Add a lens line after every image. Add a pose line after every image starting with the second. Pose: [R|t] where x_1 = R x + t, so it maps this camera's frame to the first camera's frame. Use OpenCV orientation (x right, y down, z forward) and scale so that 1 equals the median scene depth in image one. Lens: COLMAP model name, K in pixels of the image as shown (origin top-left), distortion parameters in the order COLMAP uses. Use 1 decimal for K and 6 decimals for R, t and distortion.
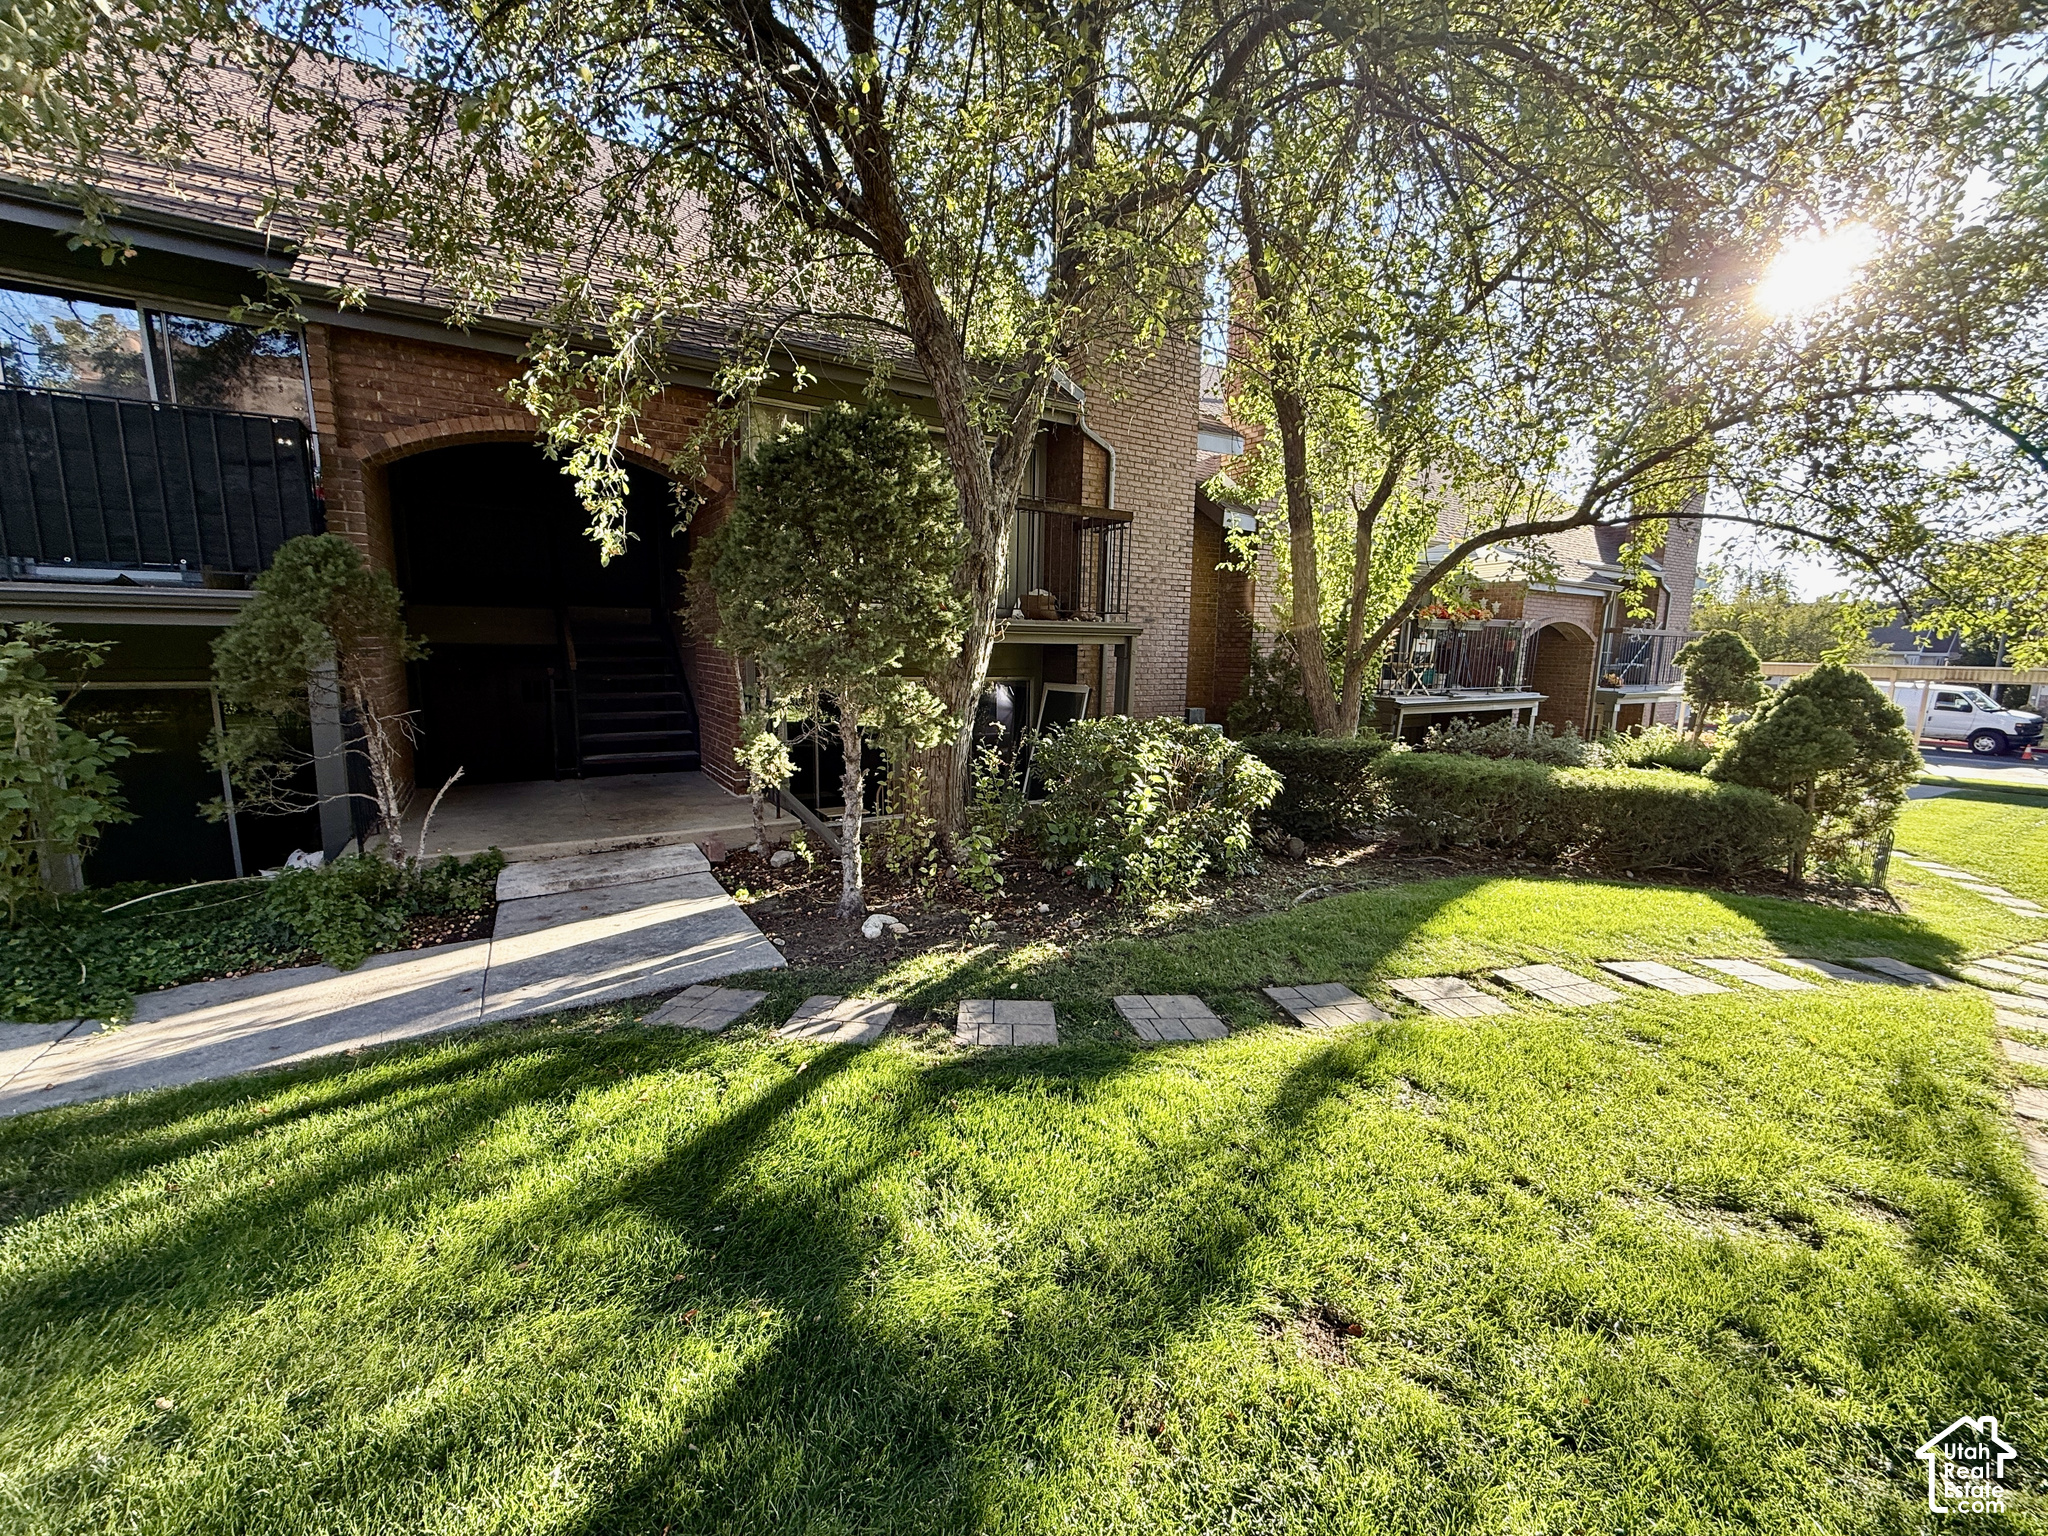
lens RADIAL K [[812.8, 0, 1018.7], [0, 812.8, 769.7], [0, 0, 1]] dist [0.001977, -0.000315]
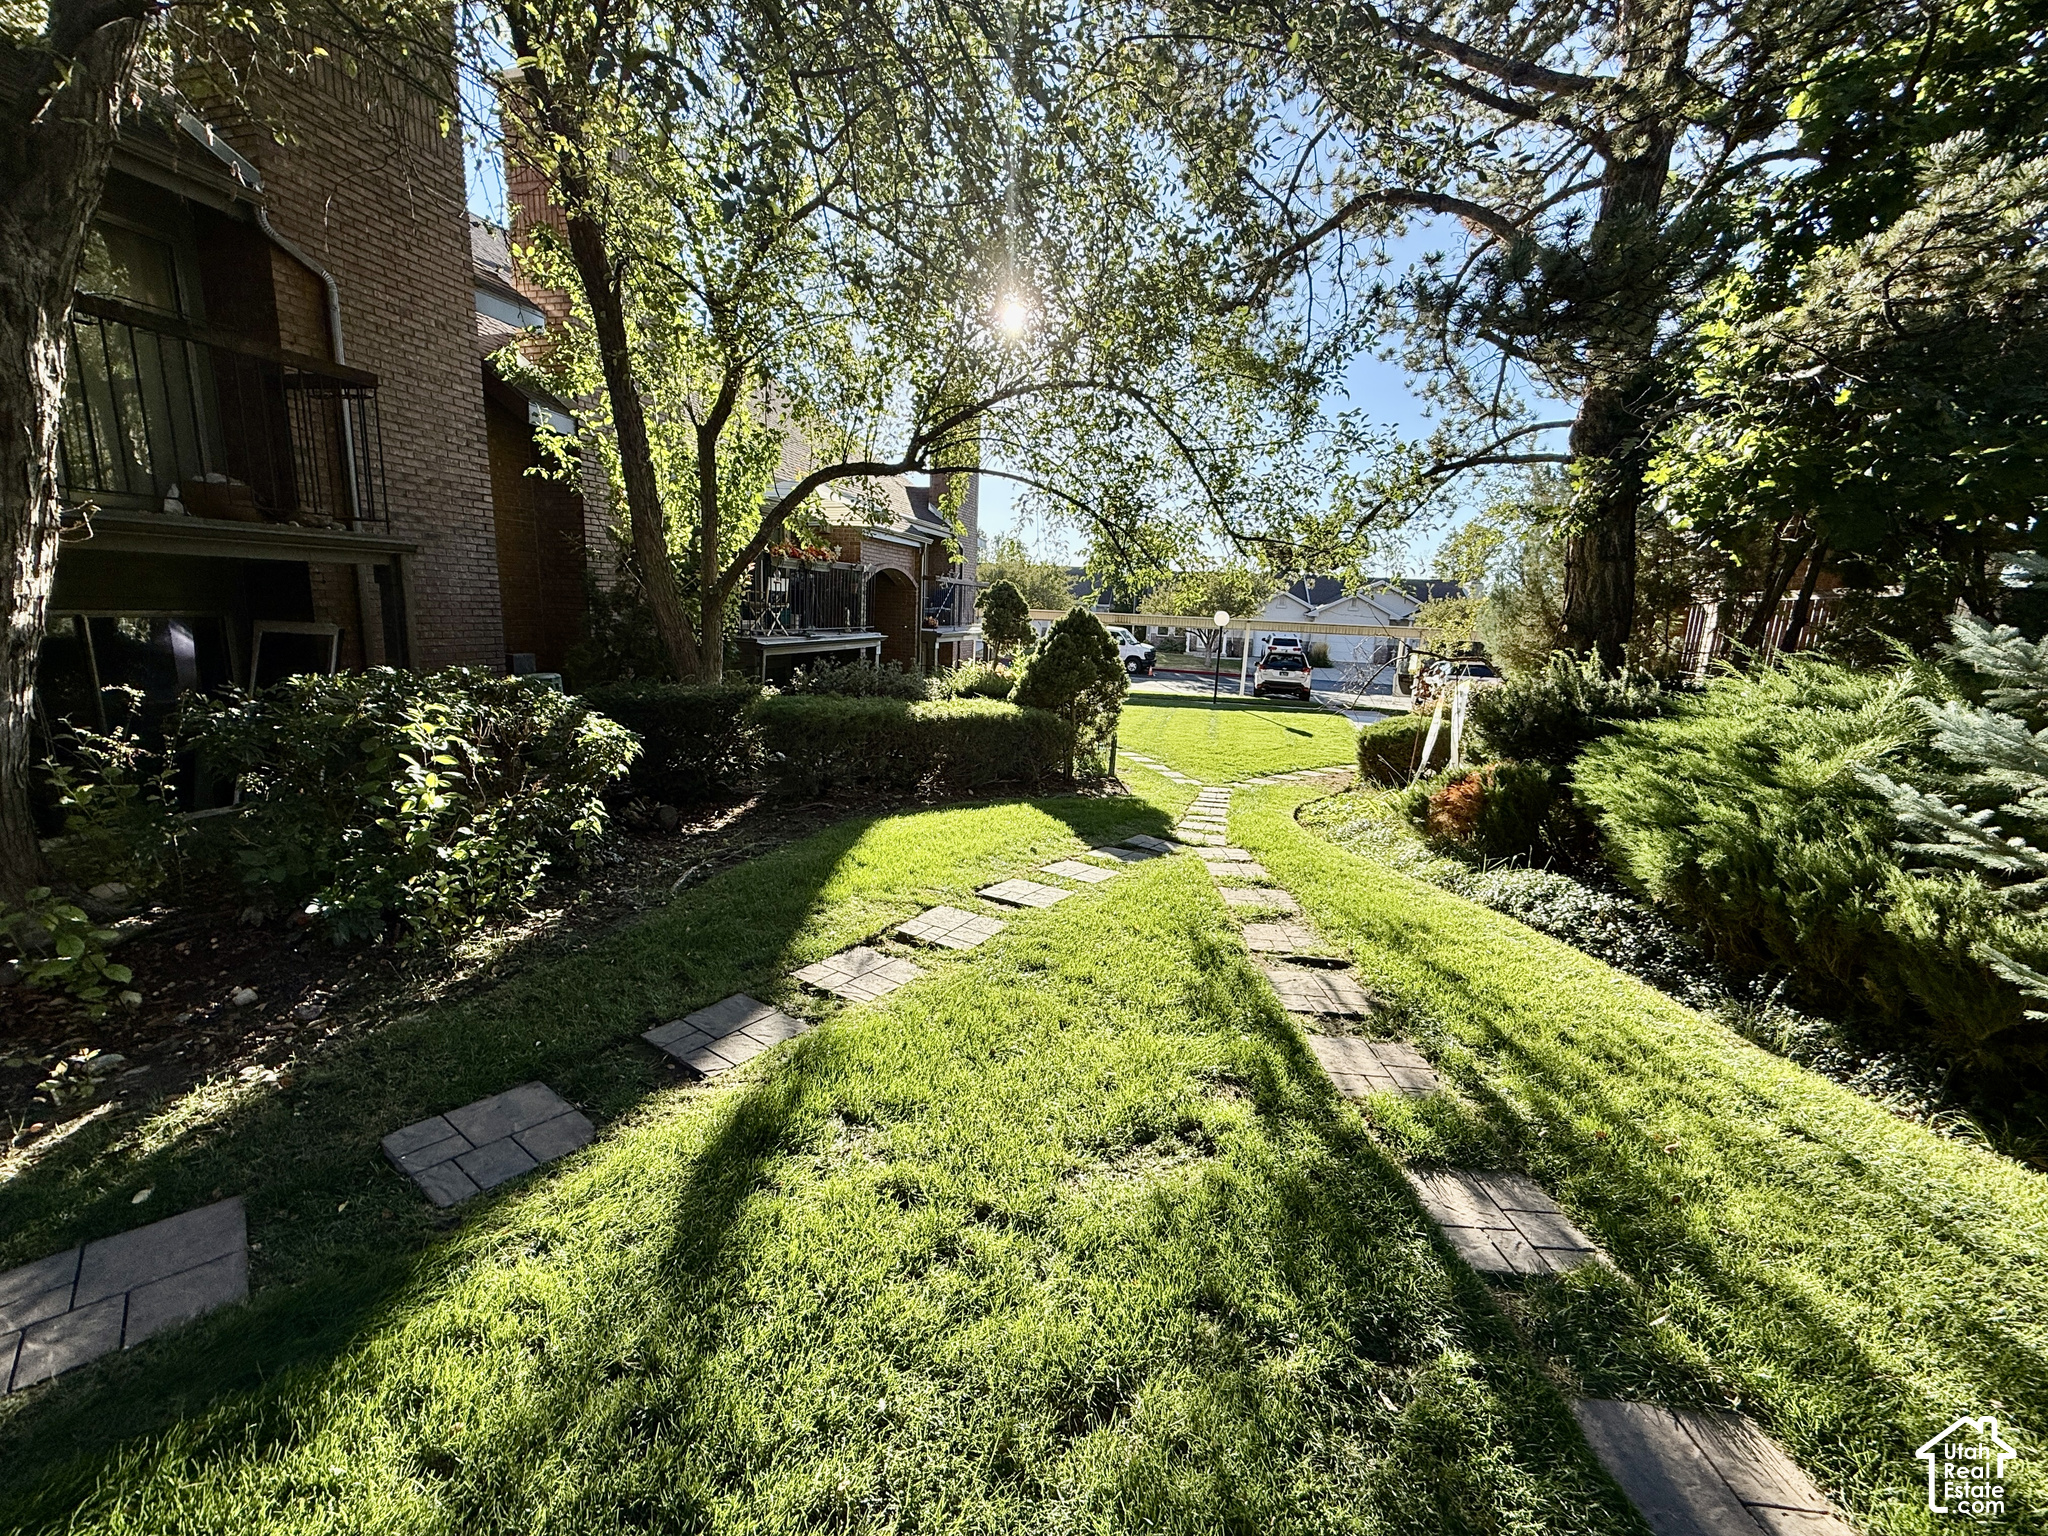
lens RADIAL K [[812.8, 0, 1018.7], [0, 812.8, 769.7], [0, 0, 1]] dist [0.001977, -0.000315]
pose [[0.734108, -0.117929, 0.668714, 0.056044], [0.071189, 0.992743, 0.096921, -0.010055], [-0.675291, -0.023545, 0.737175, 0.149817]]
